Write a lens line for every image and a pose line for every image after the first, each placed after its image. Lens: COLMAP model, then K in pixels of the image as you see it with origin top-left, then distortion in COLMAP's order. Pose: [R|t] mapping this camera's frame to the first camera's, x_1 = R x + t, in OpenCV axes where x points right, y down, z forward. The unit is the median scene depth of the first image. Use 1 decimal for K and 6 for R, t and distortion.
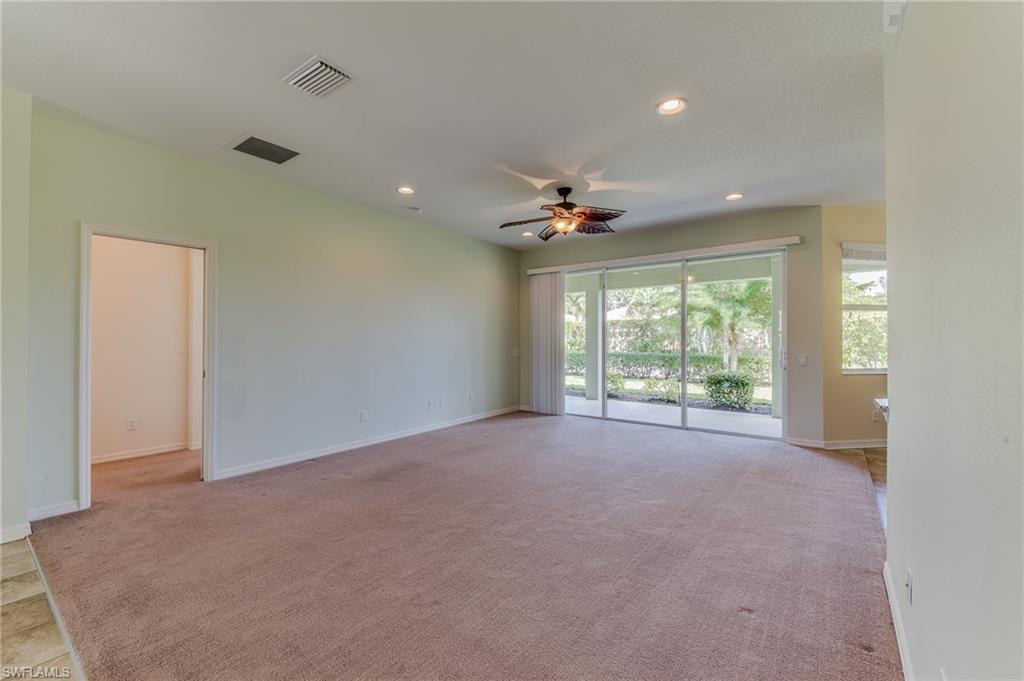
lens RADIAL K [[432.6, 0, 508.6], [0, 432.6, 343.2], [0, 0, 1]] dist [0.003587, 0.000213]
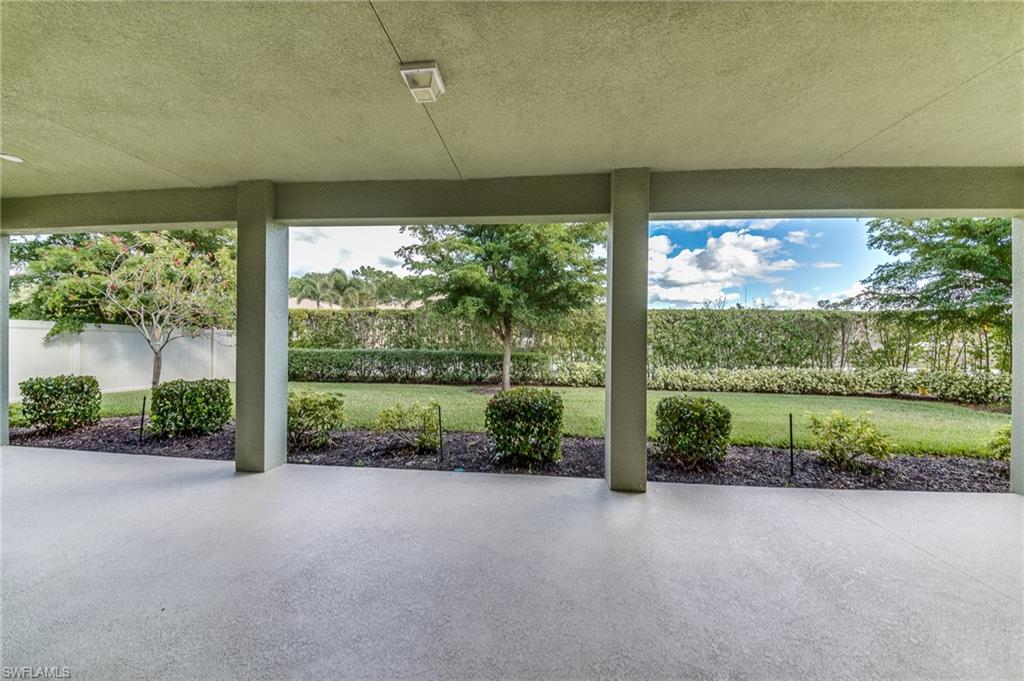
lens RADIAL K [[432.6, 0, 513.1], [0, 432.6, 342.4], [0, 0, 1]] dist [0.003587, 0.000213]
pose [[0.866696, 0.001874, 0.498832, 0.068267], [-0.006289, 0.999955, 0.007169, 0.001144], [-0.498796, -0.009351, 0.866669, 0.165787]]
